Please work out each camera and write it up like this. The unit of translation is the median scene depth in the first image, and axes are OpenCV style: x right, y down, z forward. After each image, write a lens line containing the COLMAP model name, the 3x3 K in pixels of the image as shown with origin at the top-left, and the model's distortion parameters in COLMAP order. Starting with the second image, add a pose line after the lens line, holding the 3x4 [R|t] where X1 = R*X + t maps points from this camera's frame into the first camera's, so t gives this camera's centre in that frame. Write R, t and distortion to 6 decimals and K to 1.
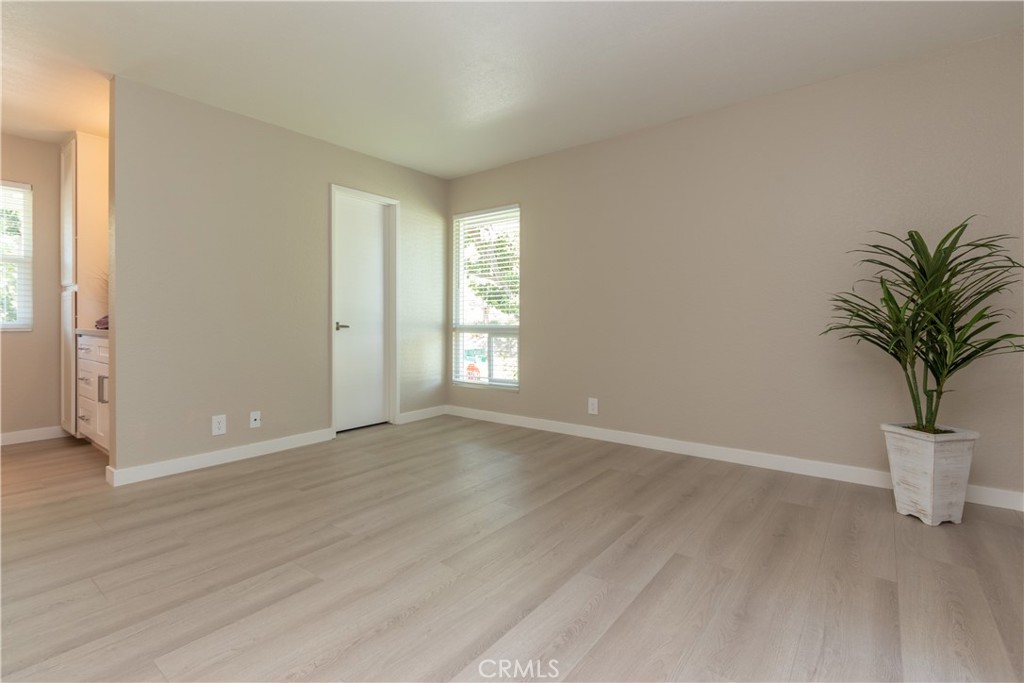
lens RADIAL K [[471.8, 0, 511.5], [0, 471.8, 317.9], [0, 0, 1]] dist [0.000510, -0.000164]
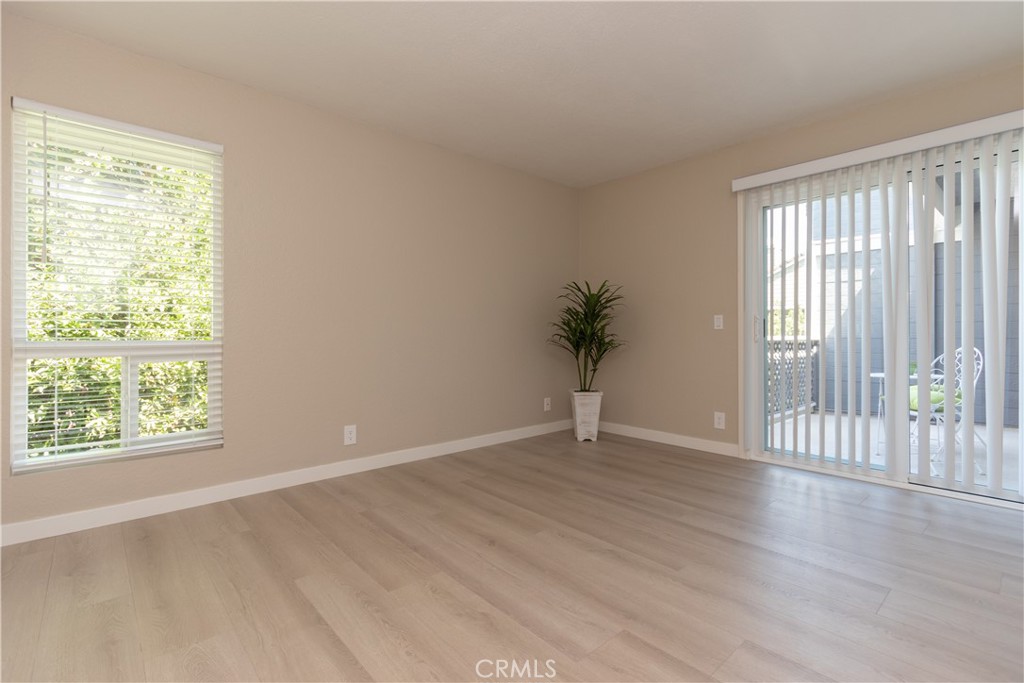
lens RADIAL K [[474.9, 0, 498.8], [0, 474.9, 332.5], [0, 0, 1]] dist [0.001292, -0.001512]
pose [[0.196520, 0.002463, 0.980497, -0.812228], [-0.001641, 0.999996, -0.002183, 0.010406], [-0.980498, -0.001180, 0.196523, 0.787303]]
